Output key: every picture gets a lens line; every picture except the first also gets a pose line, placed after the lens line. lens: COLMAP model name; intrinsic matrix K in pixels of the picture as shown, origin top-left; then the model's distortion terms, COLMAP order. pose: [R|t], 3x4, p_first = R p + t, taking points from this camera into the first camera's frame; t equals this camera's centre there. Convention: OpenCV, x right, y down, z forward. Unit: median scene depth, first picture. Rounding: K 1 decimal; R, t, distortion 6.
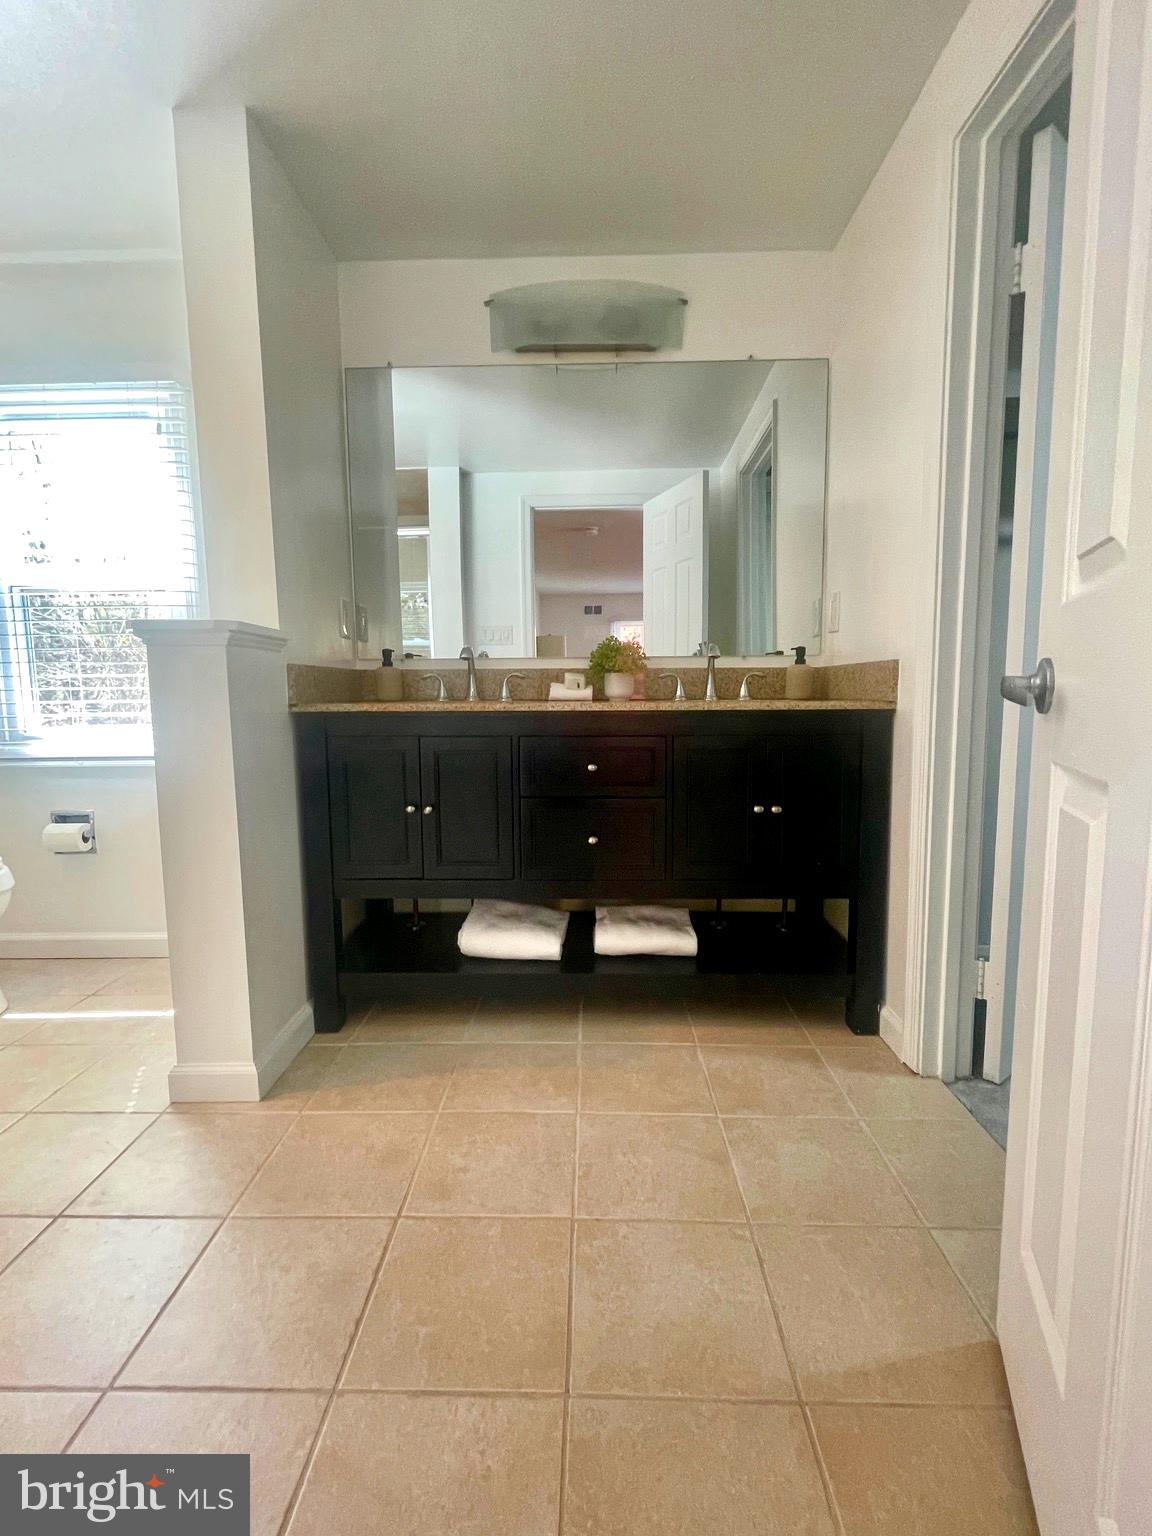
lens RADIAL K [[695.0, 0, 575.9], [0, 695.0, 770.0], [0, 0, 1]] dist [-0.002208, 0.000122]
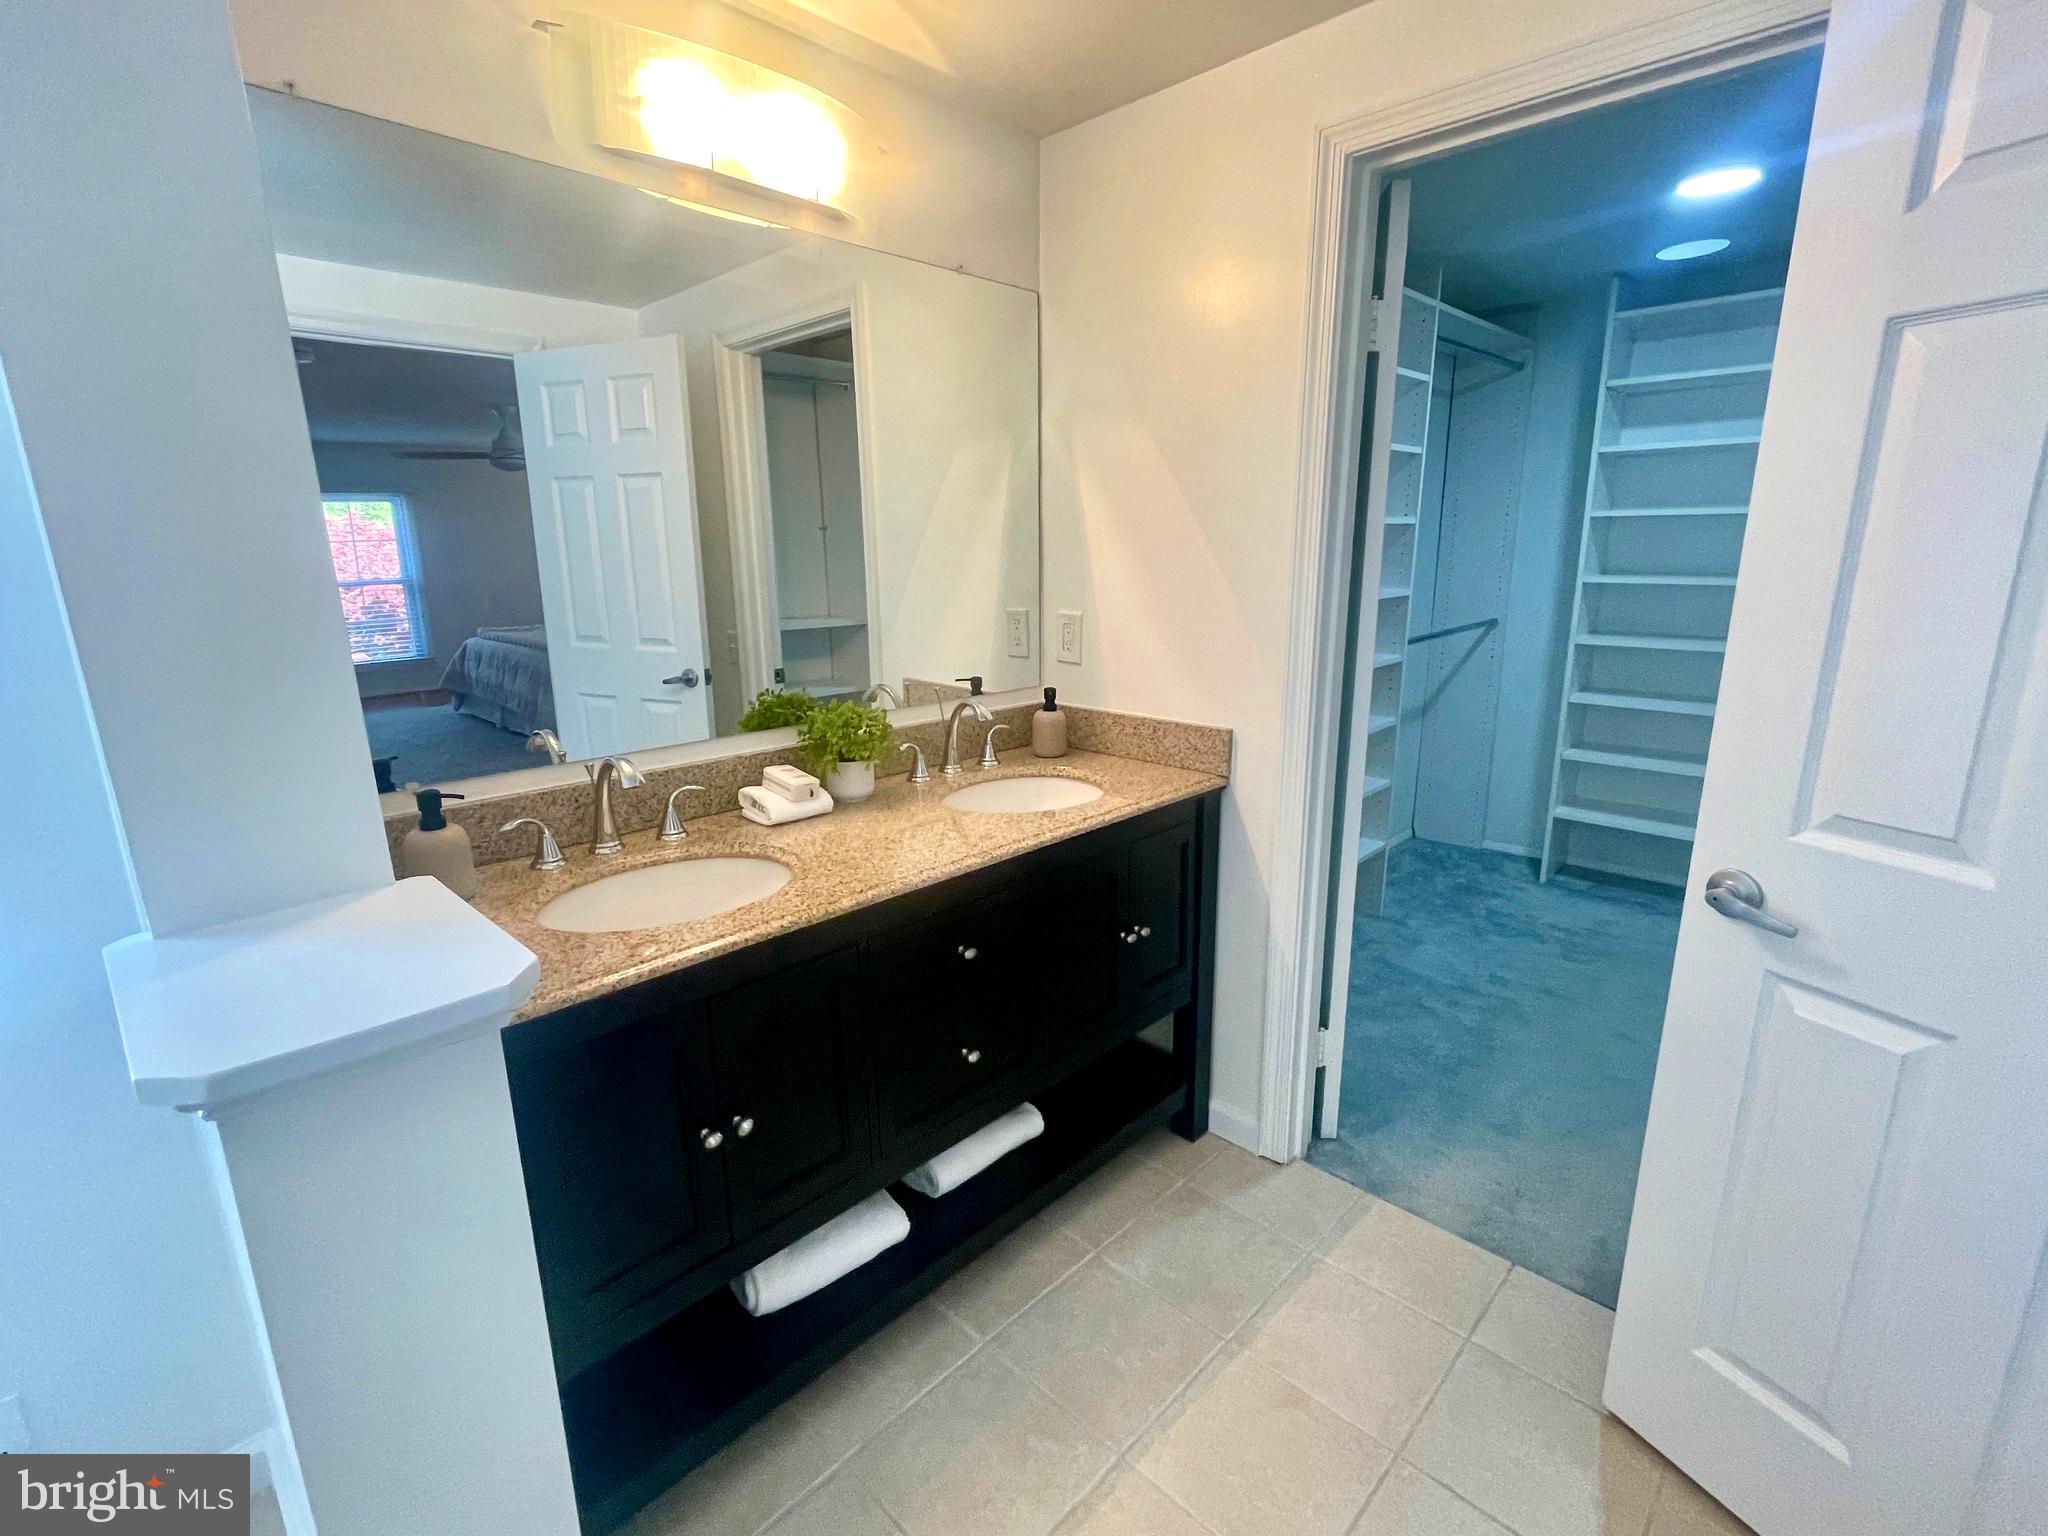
lens RADIAL K [[926.7, 0, 1030.7], [0, 926.7, 763.0], [0, 0, 1]] dist [-0.002208, 0.000122]
pose [[0.673382, -0.164878, 0.720675, -0.517973], [0.078809, 0.985268, 0.151776, -0.296474], [-0.735082, -0.045408, 0.676455, 0.379053]]
